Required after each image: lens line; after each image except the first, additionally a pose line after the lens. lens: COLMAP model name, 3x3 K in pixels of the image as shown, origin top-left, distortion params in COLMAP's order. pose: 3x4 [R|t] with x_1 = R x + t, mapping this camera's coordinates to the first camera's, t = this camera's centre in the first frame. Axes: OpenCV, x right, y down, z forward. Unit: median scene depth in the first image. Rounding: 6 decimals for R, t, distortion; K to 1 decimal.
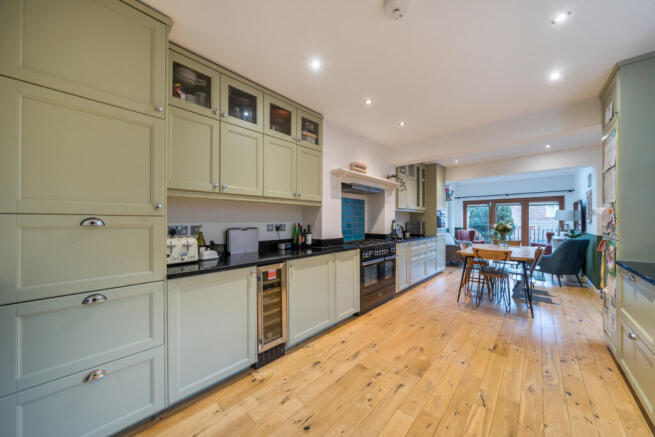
lens RADIAL K [[253.6, 0, 327.5], [0, 253.6, 218.5], [0, 0, 1]] dist [0.042201, 0.000082]
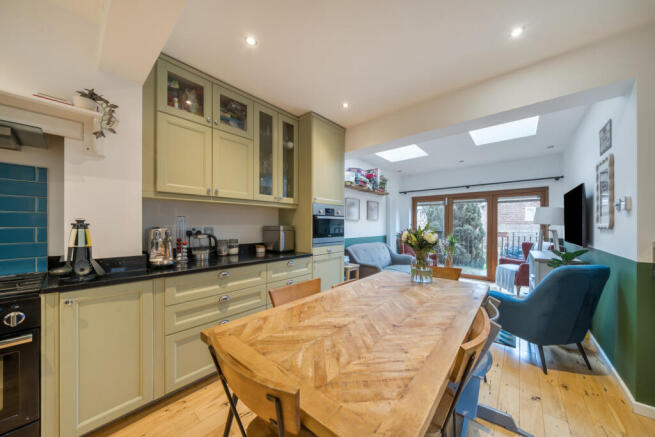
lens RADIAL K [[226.8, 0, 326.7], [0, 226.8, 220.9], [0, 0, 1]] dist [-0.000068, 0.000065]
pose [[0.999665, 0.004378, -0.025492, 0.303141], [-0.004512, 0.999976, -0.005201, 0.003751], [0.025468, 0.005315, 0.999662, 0.349422]]
